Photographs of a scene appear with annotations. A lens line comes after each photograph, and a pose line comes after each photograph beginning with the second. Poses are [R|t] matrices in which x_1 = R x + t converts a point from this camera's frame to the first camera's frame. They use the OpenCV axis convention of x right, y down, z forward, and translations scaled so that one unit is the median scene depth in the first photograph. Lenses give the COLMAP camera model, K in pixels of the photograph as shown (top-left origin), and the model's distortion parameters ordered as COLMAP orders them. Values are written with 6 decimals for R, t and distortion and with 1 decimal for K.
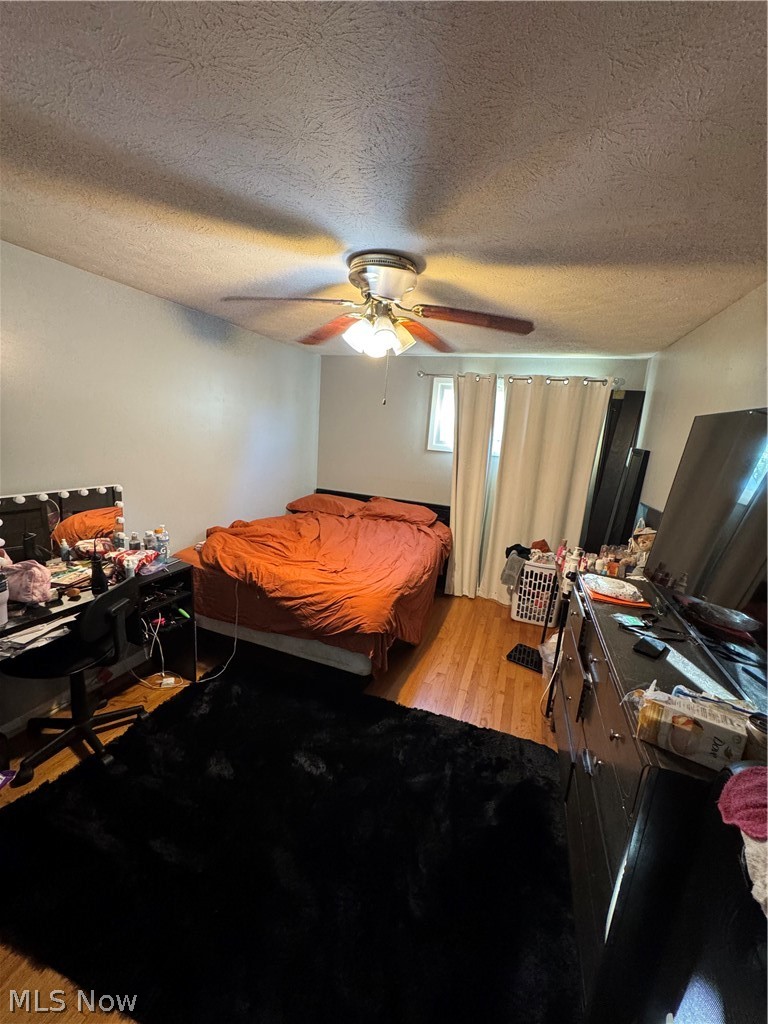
lens RADIAL K [[413.2, 0, 380.7], [0, 413.2, 512.9], [0, 0, 1]] dist [-0.002883, 0.000274]
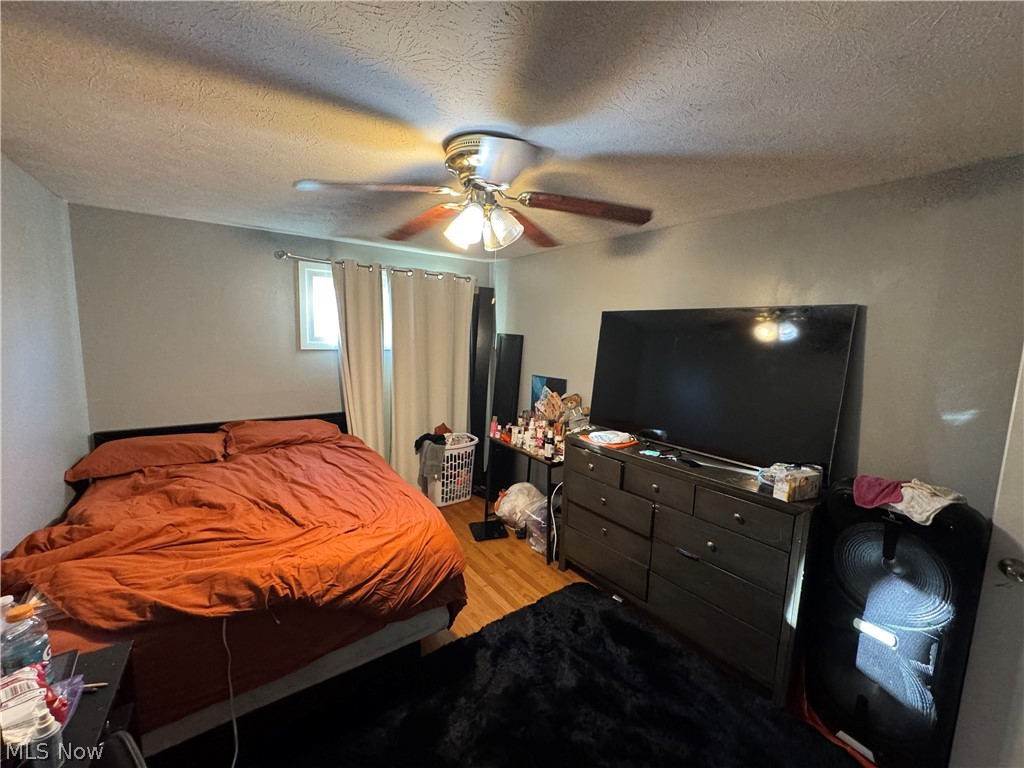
lens RADIAL K [[413.2, 0, 512.3], [0, 413.2, 386.4], [0, 0, 1]] dist [-0.002883, 0.000274]
pose [[0.556730, -0.161638, 0.814816, -0.459283], [0.183475, 0.980588, 0.069162, -0.089465], [-0.810178, 0.110994, 0.575579, 0.302604]]
